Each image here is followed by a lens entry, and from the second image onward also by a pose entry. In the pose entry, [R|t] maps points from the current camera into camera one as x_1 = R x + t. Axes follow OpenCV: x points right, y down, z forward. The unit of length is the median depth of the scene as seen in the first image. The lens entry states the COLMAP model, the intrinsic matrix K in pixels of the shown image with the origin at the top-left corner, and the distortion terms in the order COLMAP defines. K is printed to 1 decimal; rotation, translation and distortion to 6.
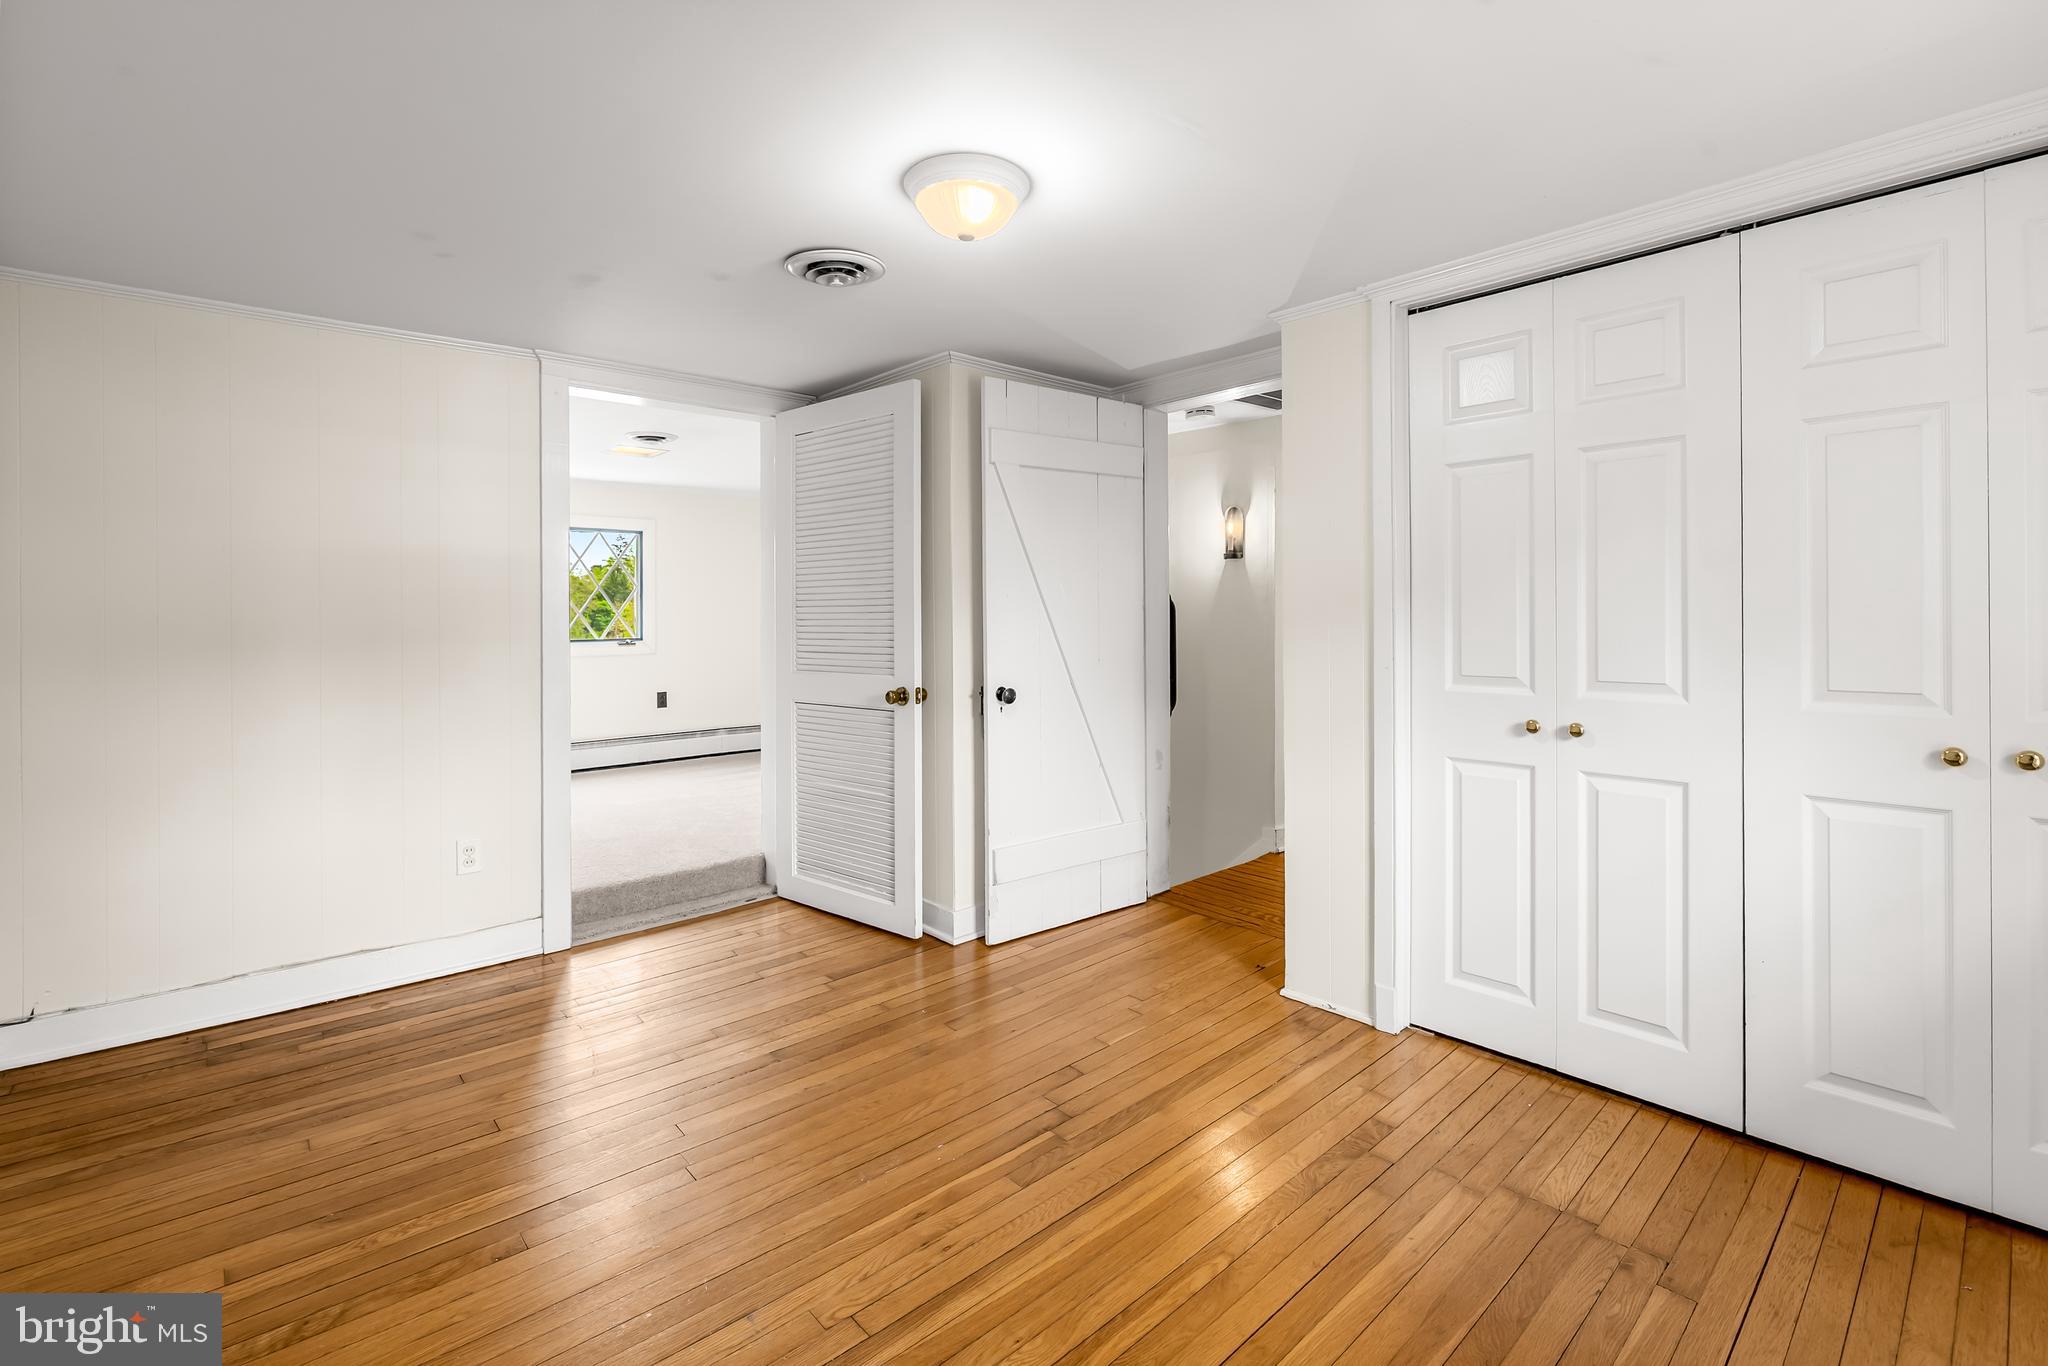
lens RADIAL K [[881.7, 0, 998.8], [0, 881.7, 610.2], [0, 0, 1]] dist [-0.001187, 0.000450]
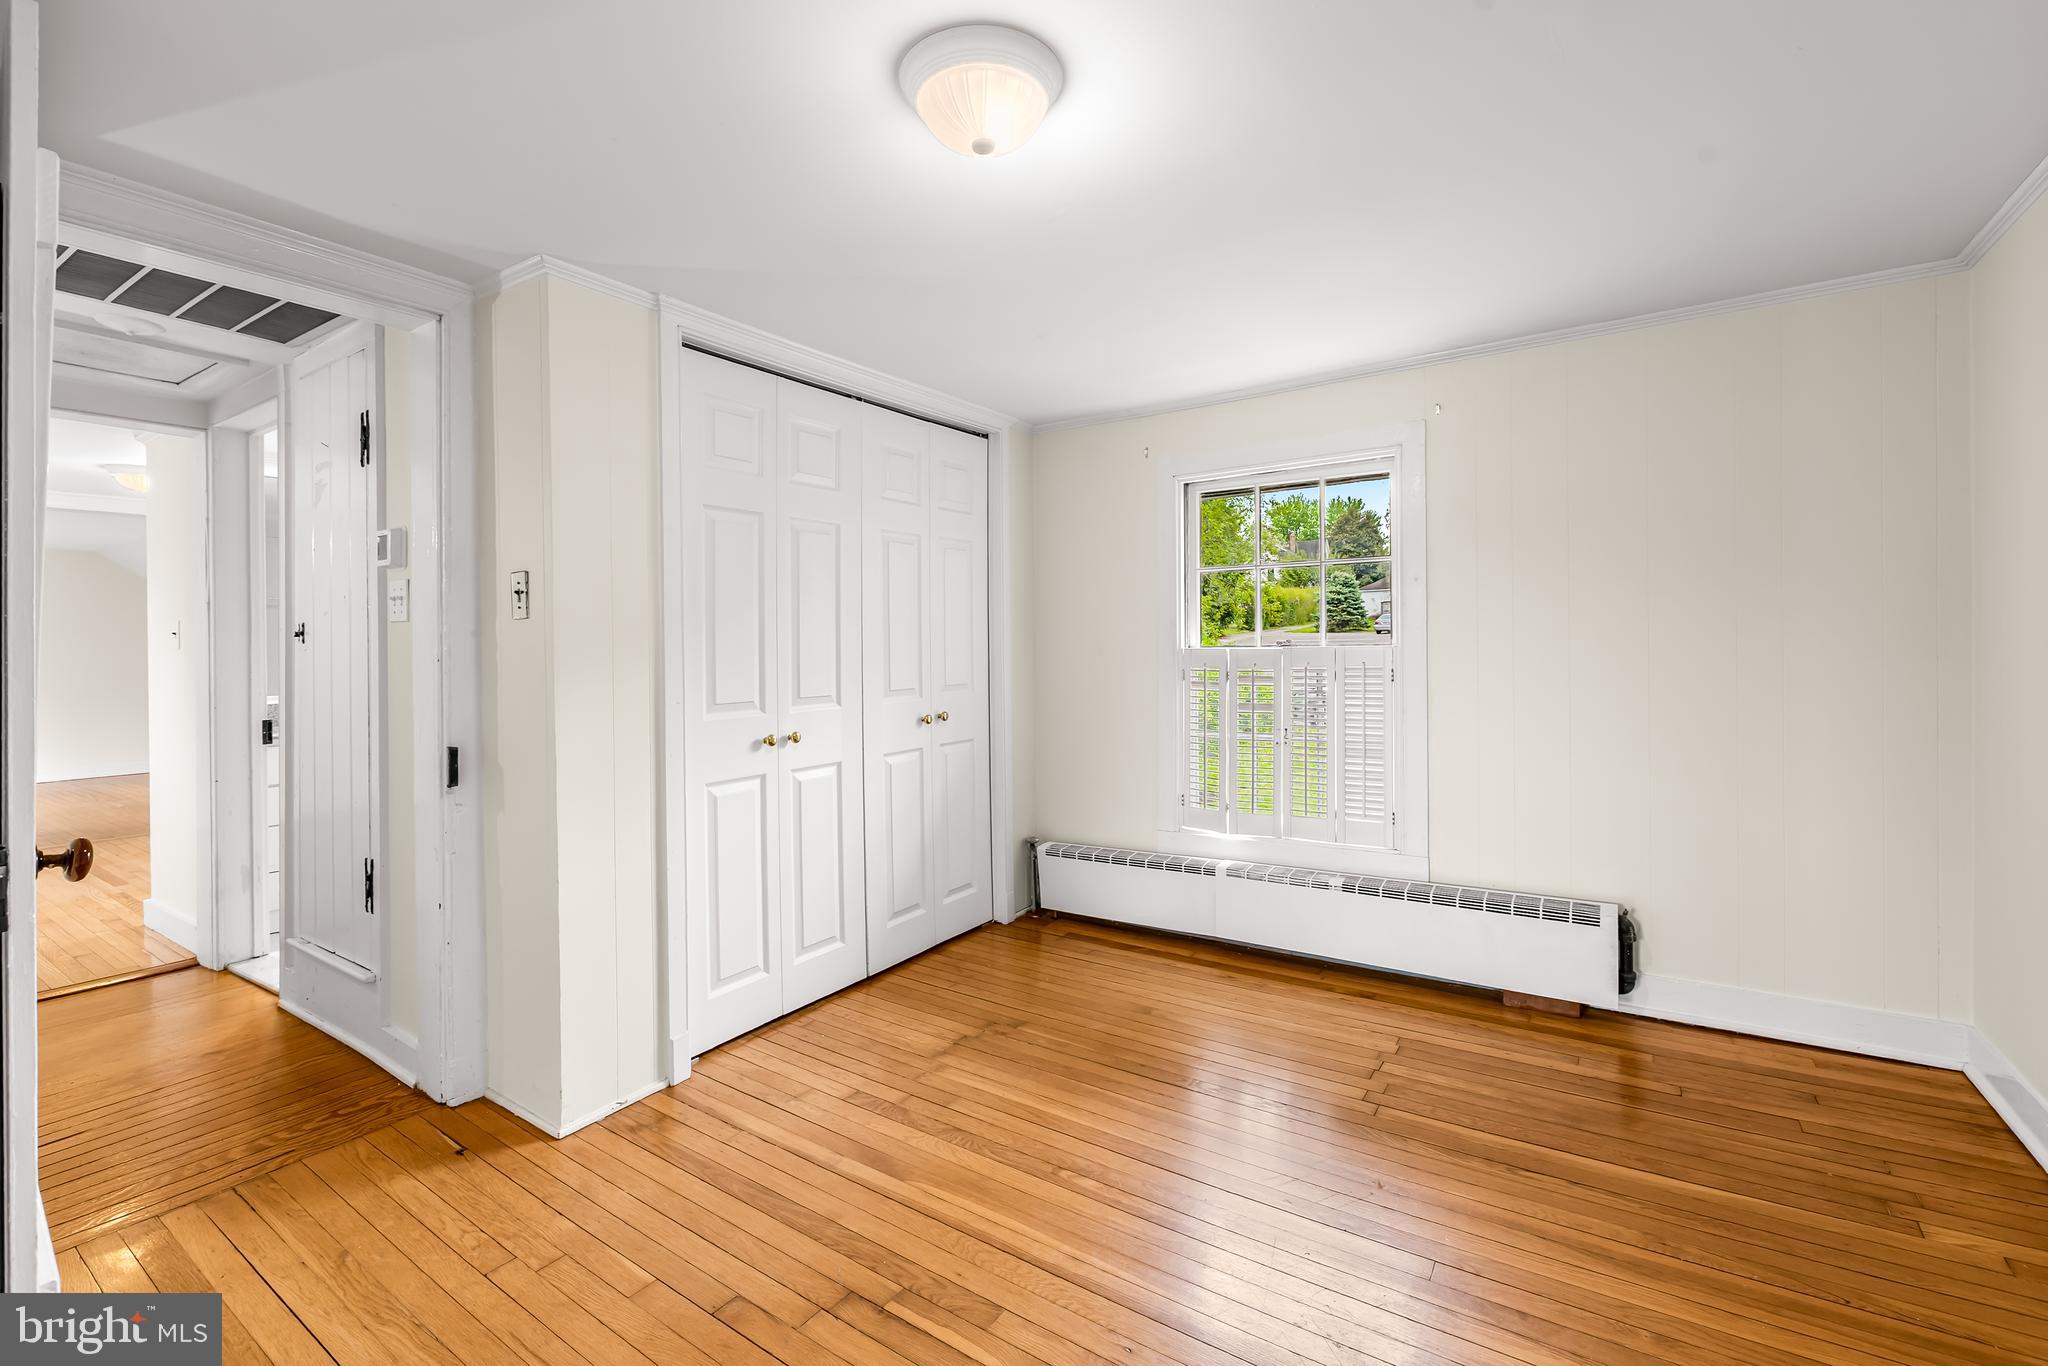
lens RADIAL K [[881.7, 0, 1040.9], [0, 881.7, 649.5], [0, 0, 1]] dist [-0.001187, 0.000450]
pose [[-0.254137, 0.004459, 0.967158, -0.712358], [0.009518, 0.999952, -0.002109, 0.014829], [-0.967121, 0.008669, -0.254168, 1.033274]]
